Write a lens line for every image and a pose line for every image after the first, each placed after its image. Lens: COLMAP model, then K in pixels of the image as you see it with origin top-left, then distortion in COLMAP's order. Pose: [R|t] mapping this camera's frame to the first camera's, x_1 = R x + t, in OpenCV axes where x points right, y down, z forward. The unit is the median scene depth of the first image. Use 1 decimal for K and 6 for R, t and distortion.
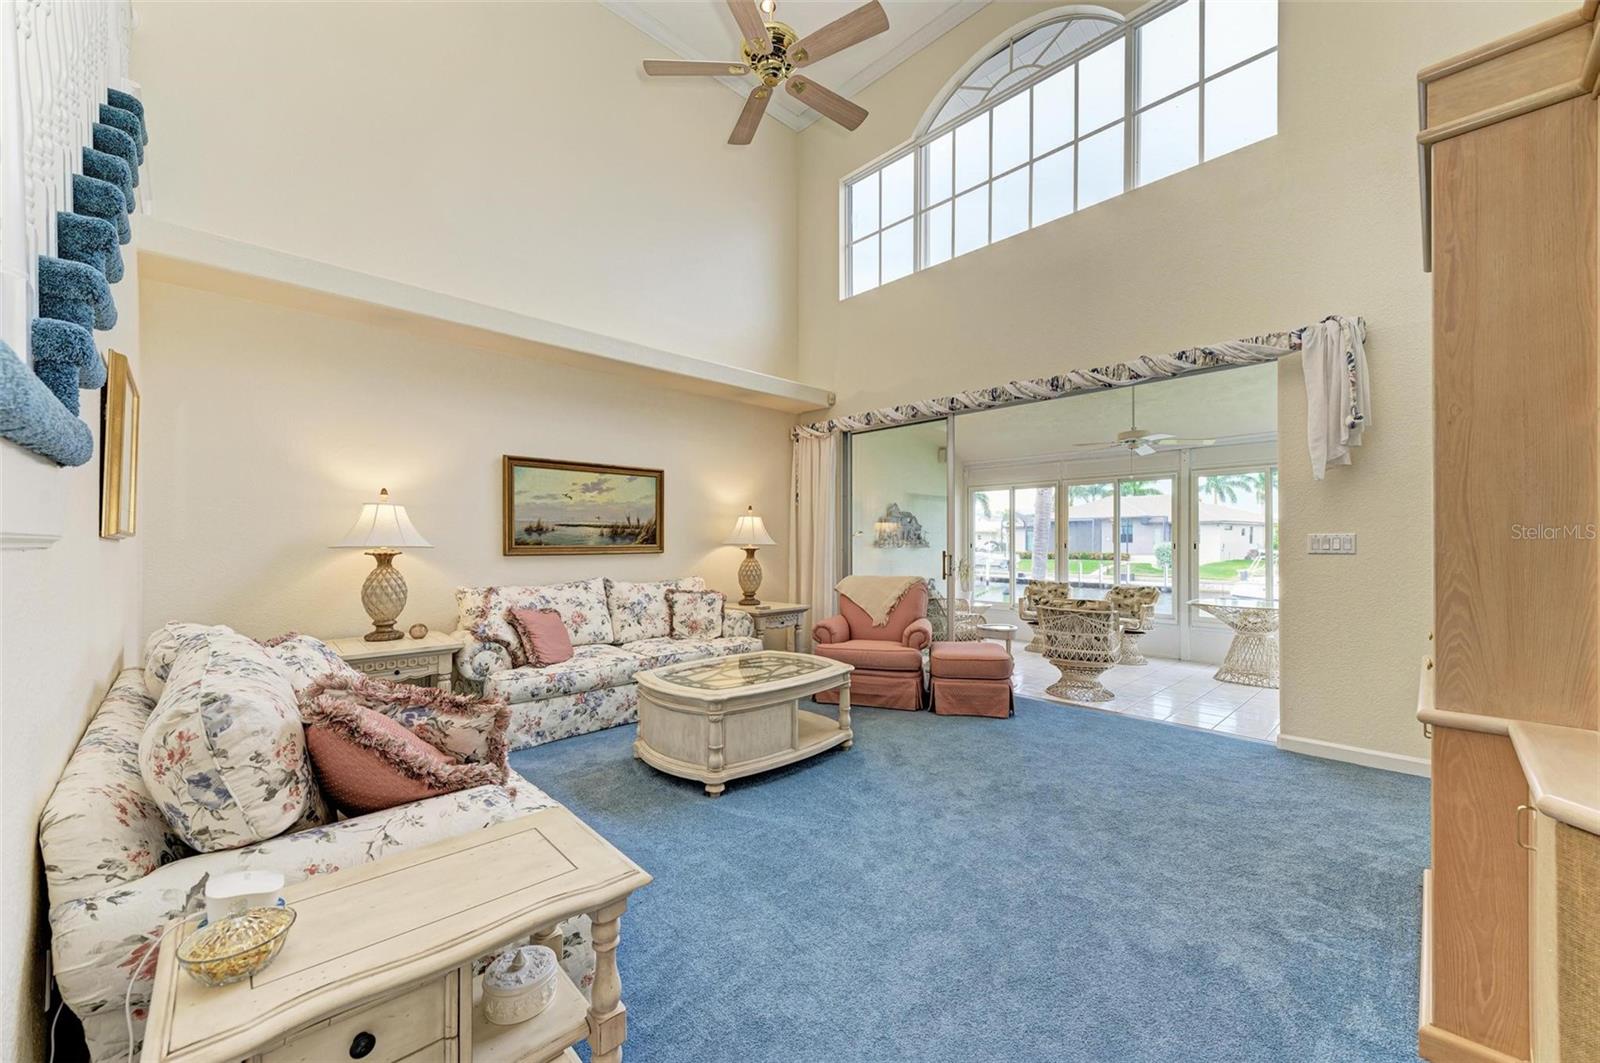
lens RADIAL K [[612.0, 0, 801.9], [0, 612.0, 539.4], [0, 0, 1]] dist [0.012001, -0.000549]
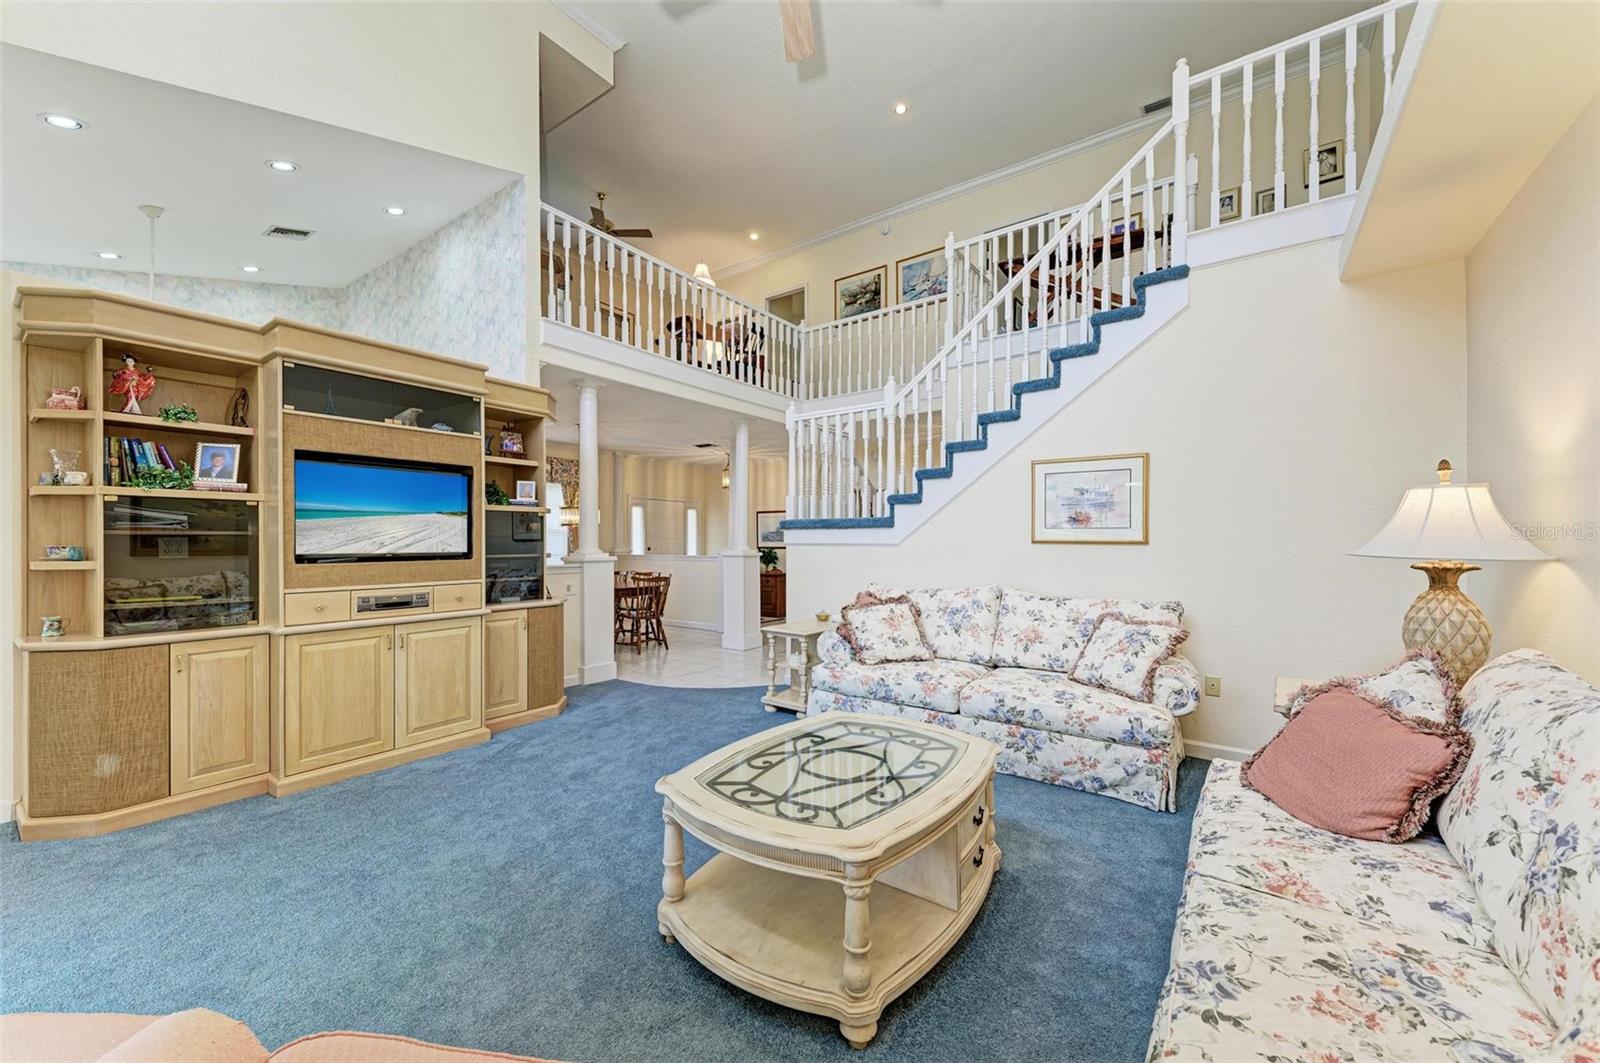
lens RADIAL K [[612.0, 0, 801.9], [0, 612.0, 539.4], [0, 0, 1]] dist [0.012001, -0.000549]
pose [[-0.986765, -0.001342, -0.162149, 0.017638], [-0.000771, 0.999993, -0.003584, -0.001019], [0.162153, -0.003412, -0.986760, 0.800967]]
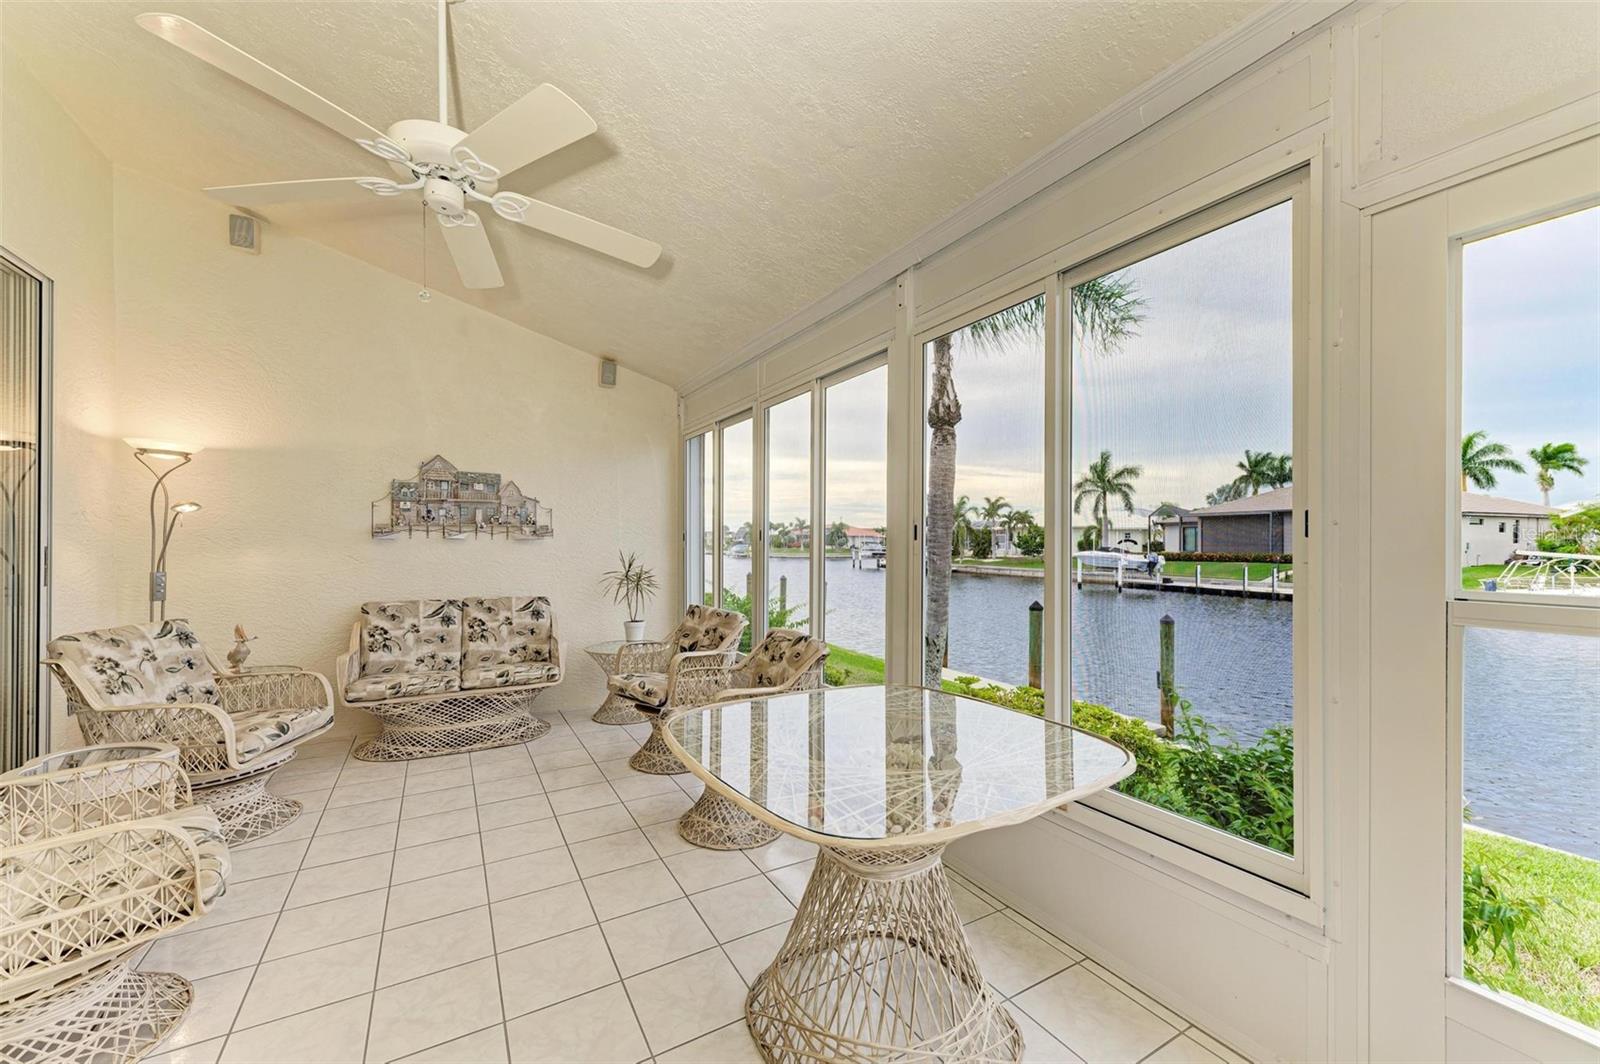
lens RADIAL K [[612.0, 0, 801.9], [0, 612.0, 539.9], [0, 0, 1]] dist [0.012001, -0.000549]
pose [[0.970721, -0.000066, -0.240208, 0.653973], [0.000495, 0.999998, 0.001725, 0.014611], [0.240207, -0.001793, 0.970720, 0.620963]]
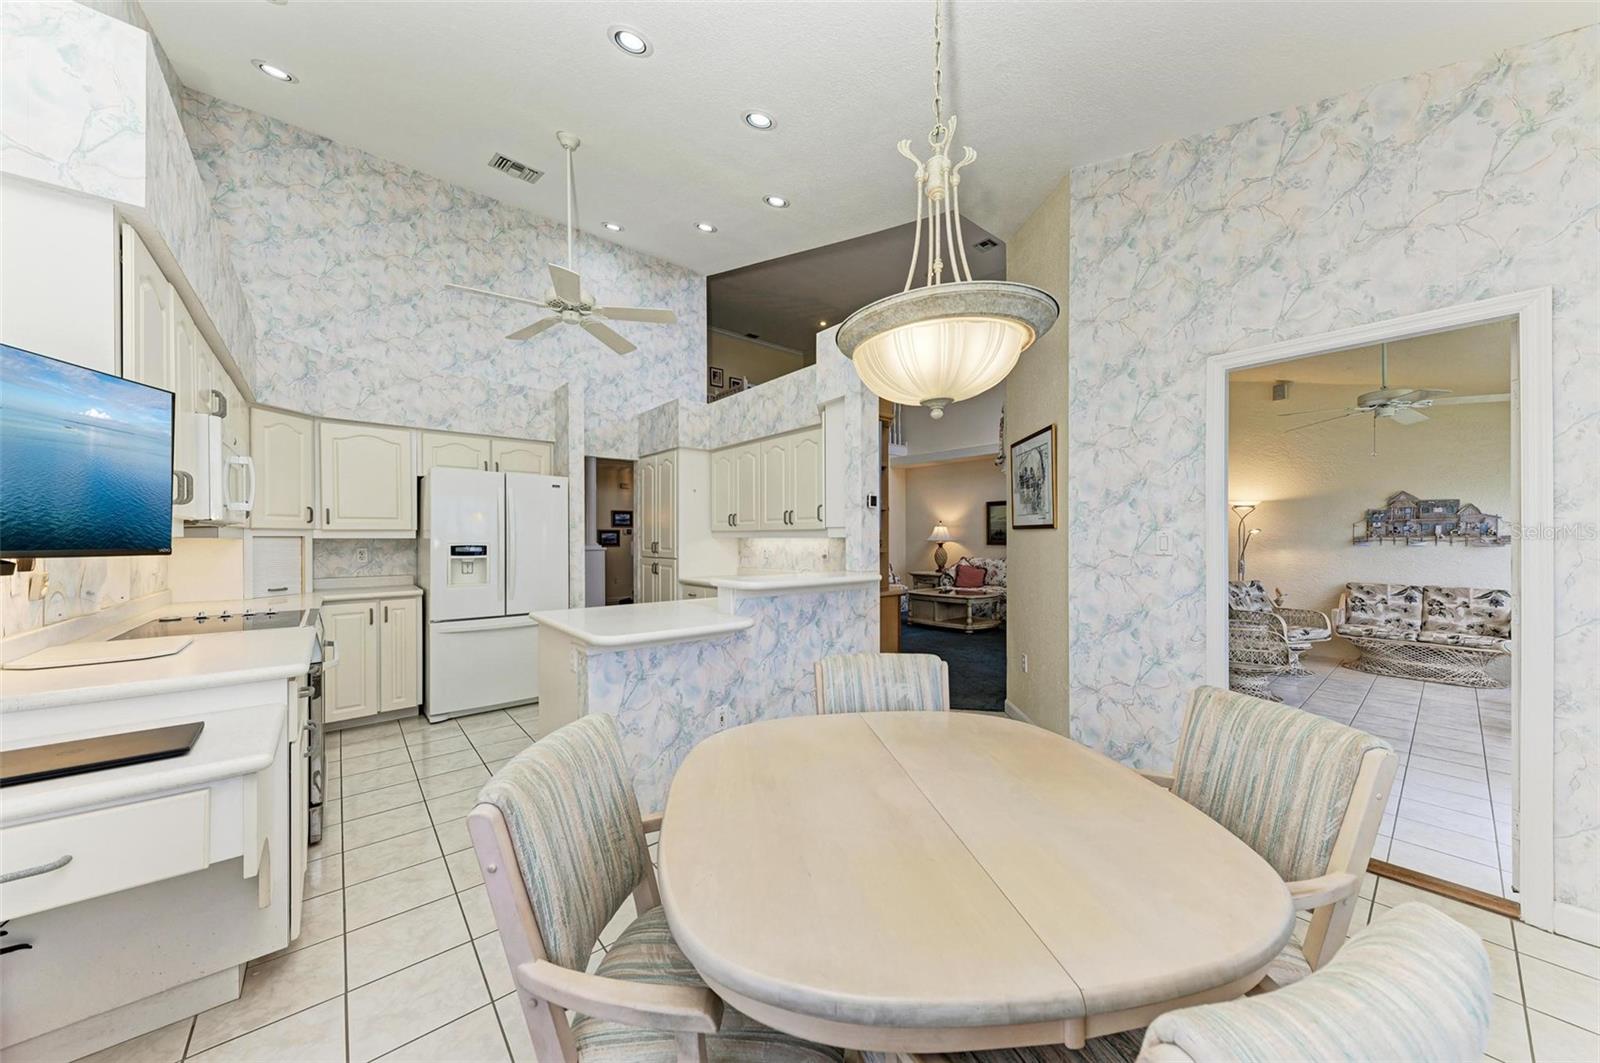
lens RADIAL K [[553.3, 0, 795.9], [0, 553.3, 535.7], [0, 0, 1]] dist [0.000274, -0.000137]
pose [[-0.076646, -0.005655, -0.997042, 1.061581], [0.003669, 0.999976, -0.005954, 0.001378], [0.997052, -0.004115, -0.076623, 0.275121]]
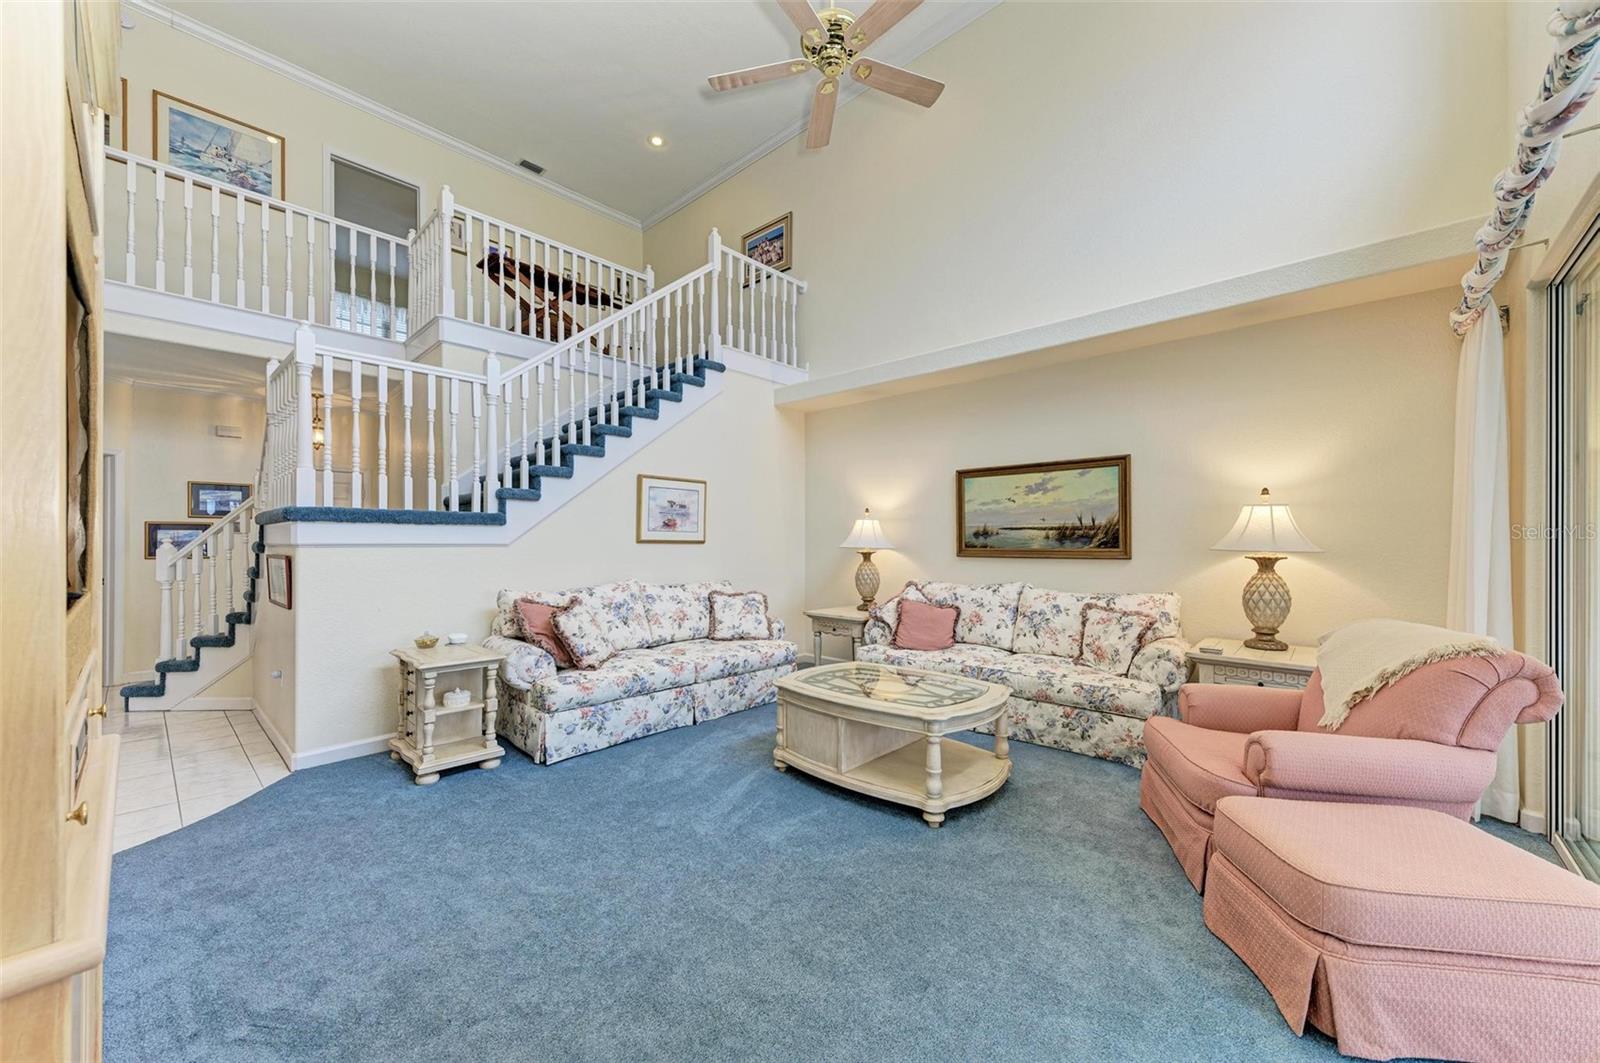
lens RADIAL K [[612.0, 0, 801.9], [0, 612.0, 539.4], [0, 0, 1]] dist [0.012001, -0.000549]
pose [[0.052495, -0.006590, -0.998599, 0.416519], [0.000046, 0.999978, -0.006597, 0.001009], [0.998621, 0.000301, 0.052494, 0.407891]]
